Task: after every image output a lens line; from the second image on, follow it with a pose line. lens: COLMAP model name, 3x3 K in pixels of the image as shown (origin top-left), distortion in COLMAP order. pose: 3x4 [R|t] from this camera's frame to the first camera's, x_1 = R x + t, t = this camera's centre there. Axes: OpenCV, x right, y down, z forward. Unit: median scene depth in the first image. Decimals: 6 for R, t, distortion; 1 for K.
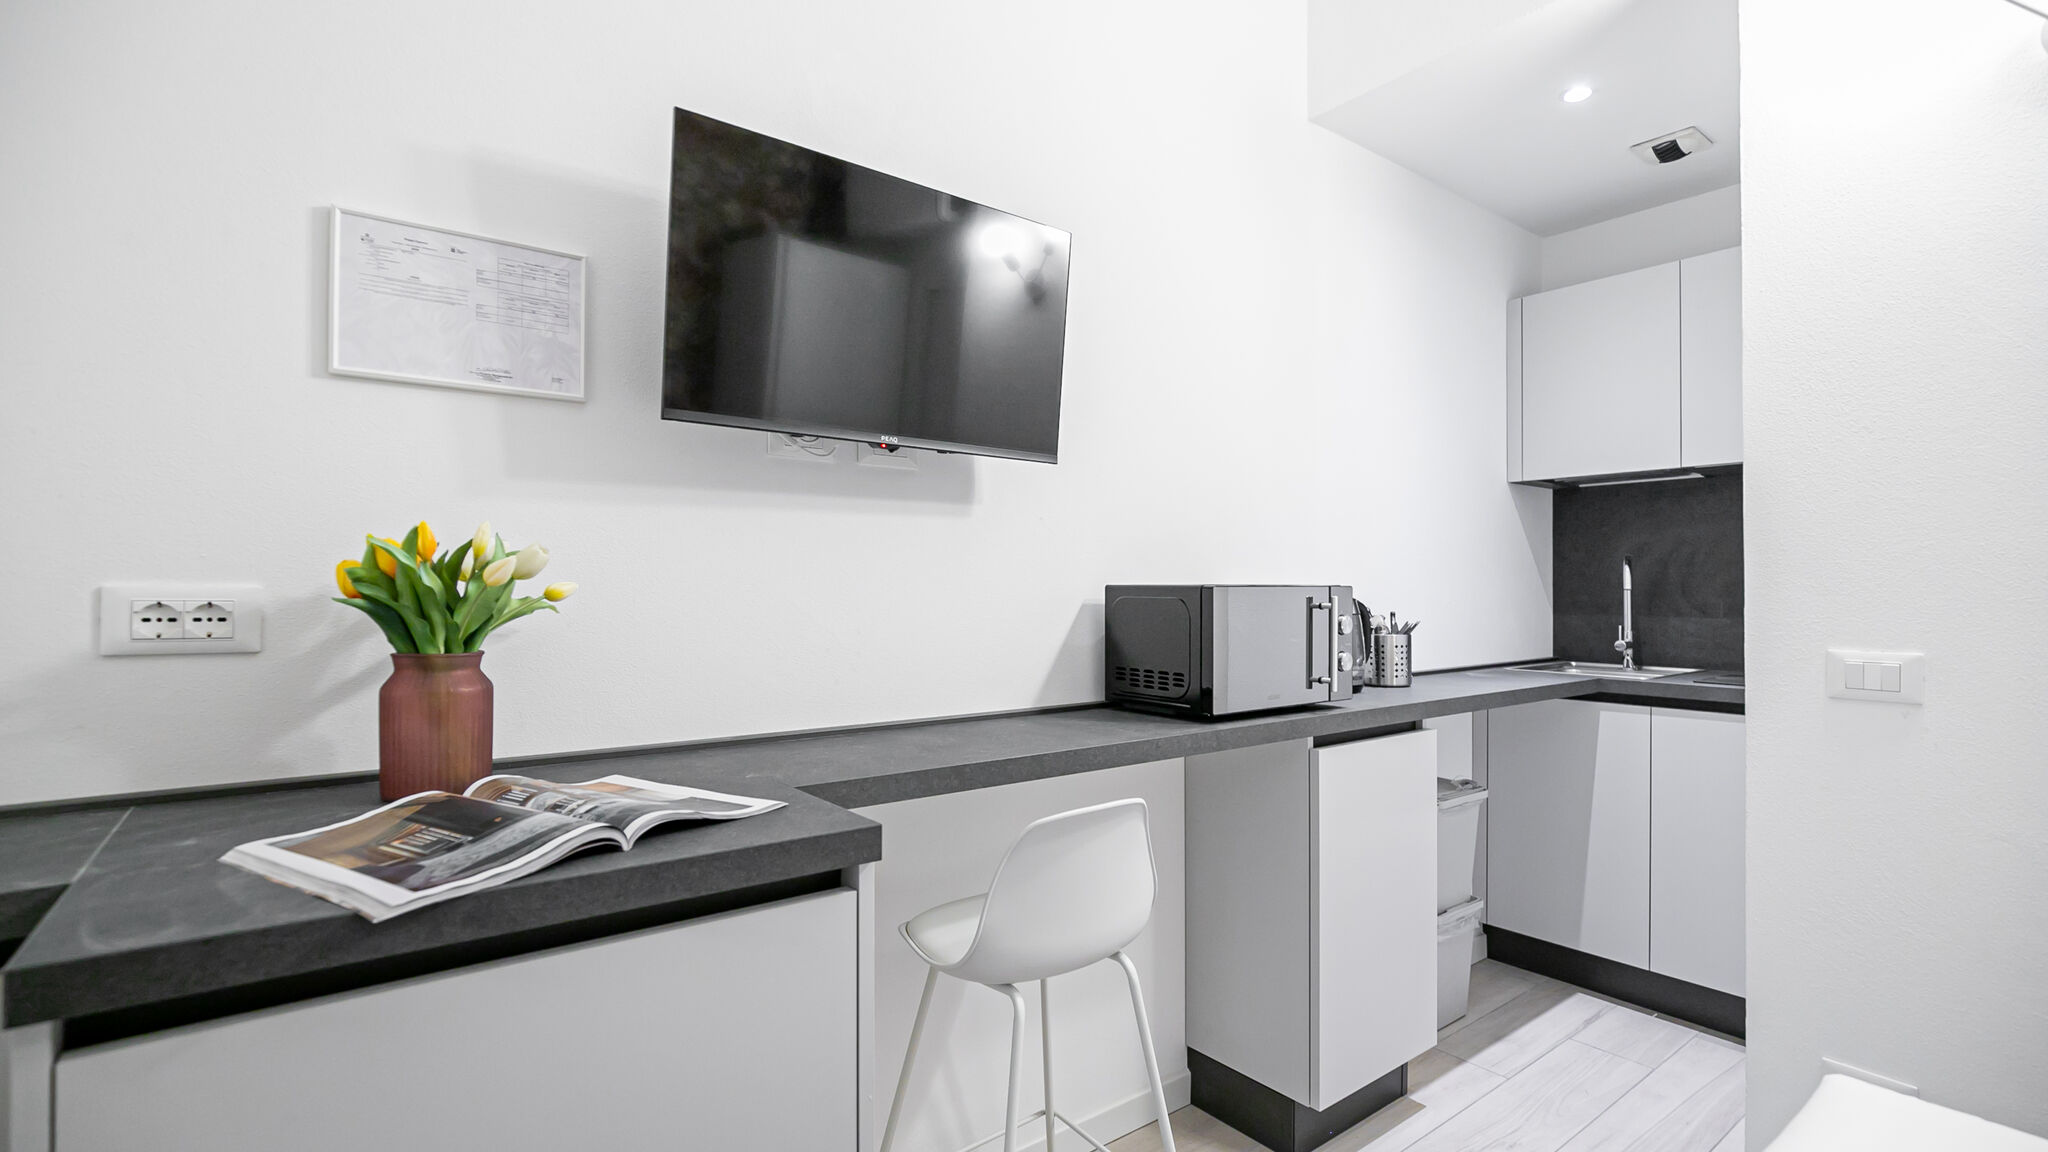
lens RADIAL K [[933.1, 0, 1020.5], [0, 933.1, 582.4], [0, 0, 1]] dist [-0.017907, 0.003662]
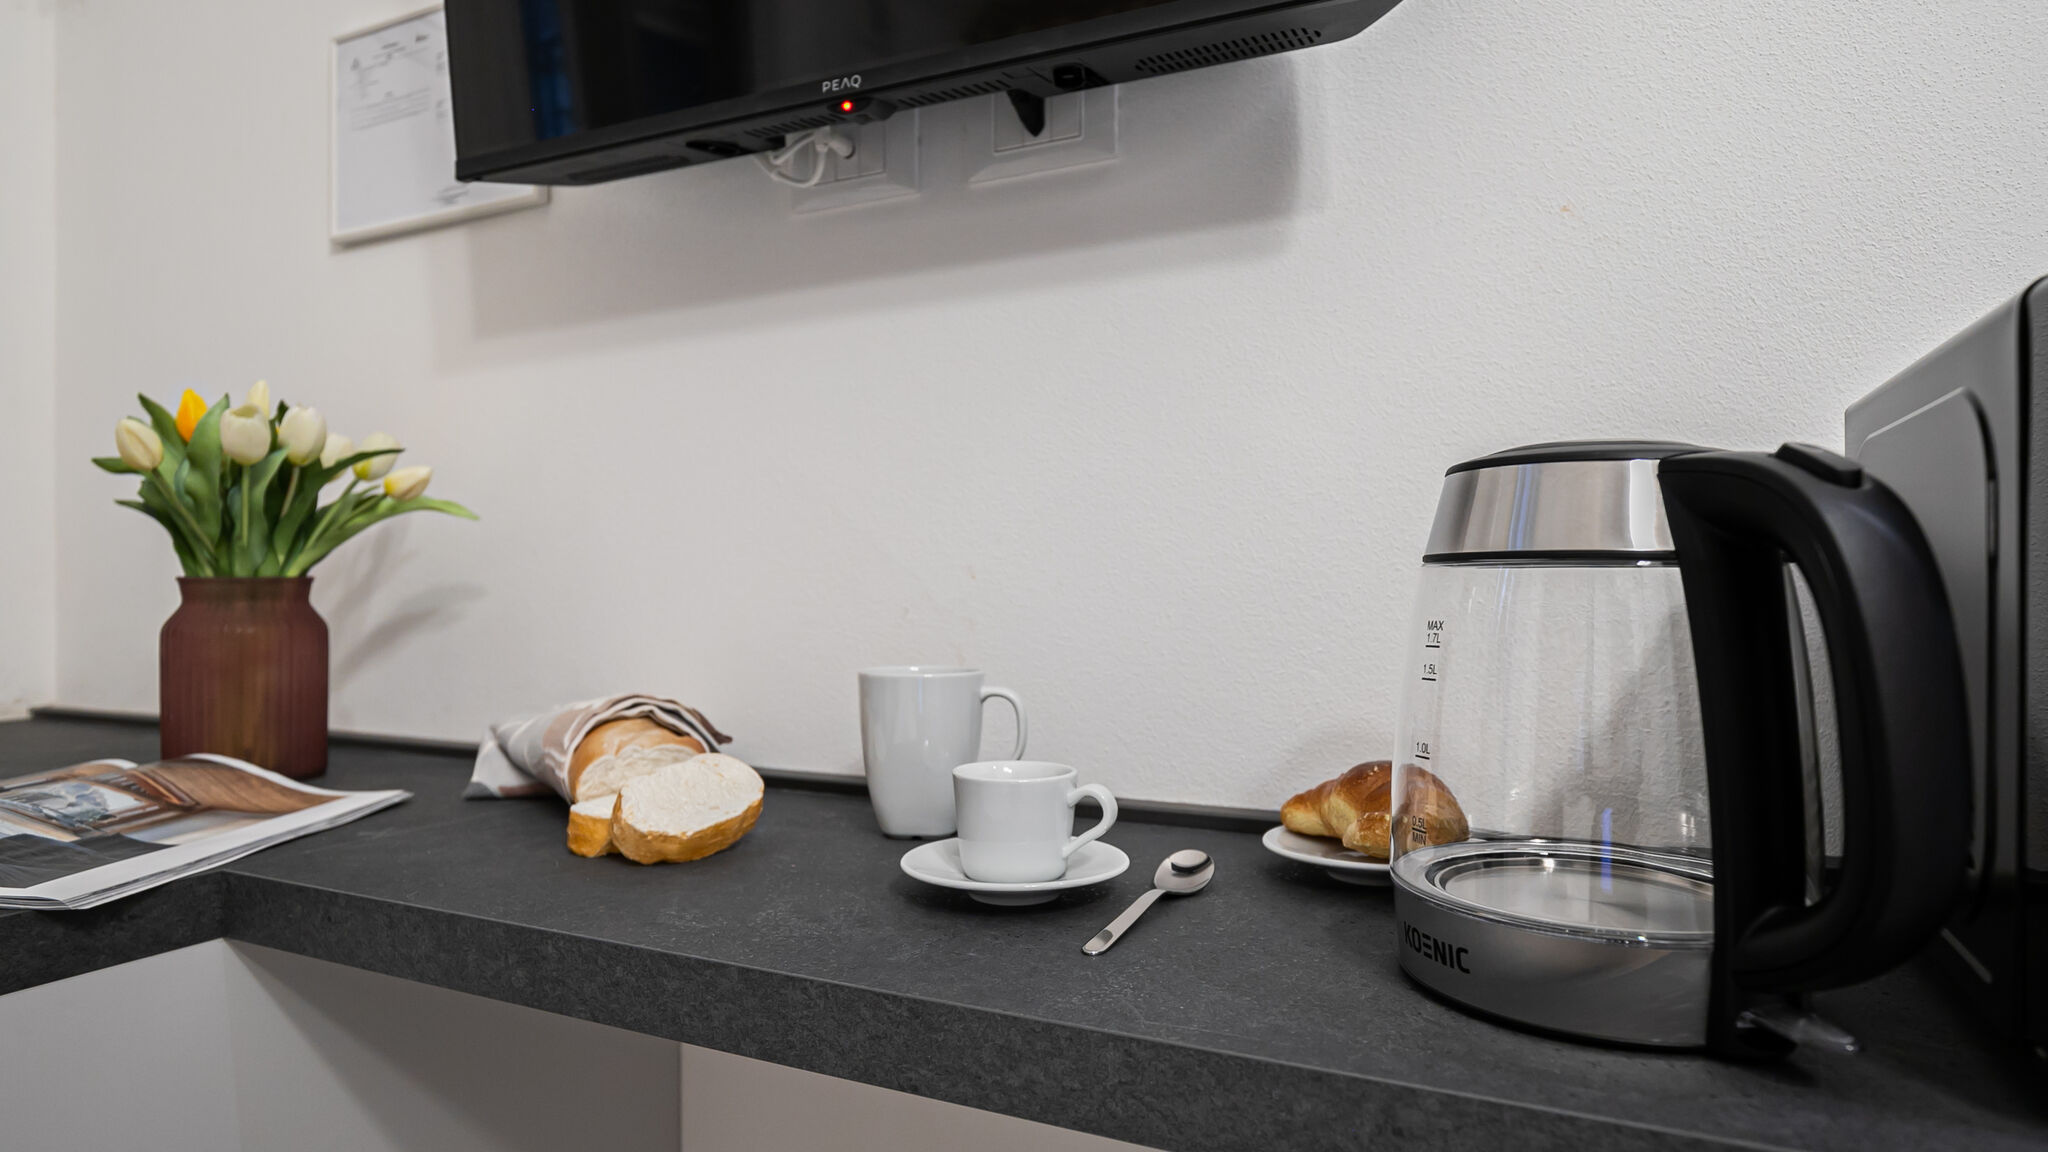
lens RADIAL K [[1137.4, 0, 1025.0], [0, 1137.4, 591.1], [0, 0, 1]] dist [-0.009056, -0.000749]
pose [[0.453798, 0.001002, -0.891104, 0.344596], [0.007696, 0.999958, 0.005044, 0.065509], [0.891071, -0.009147, 0.453771, 0.875278]]
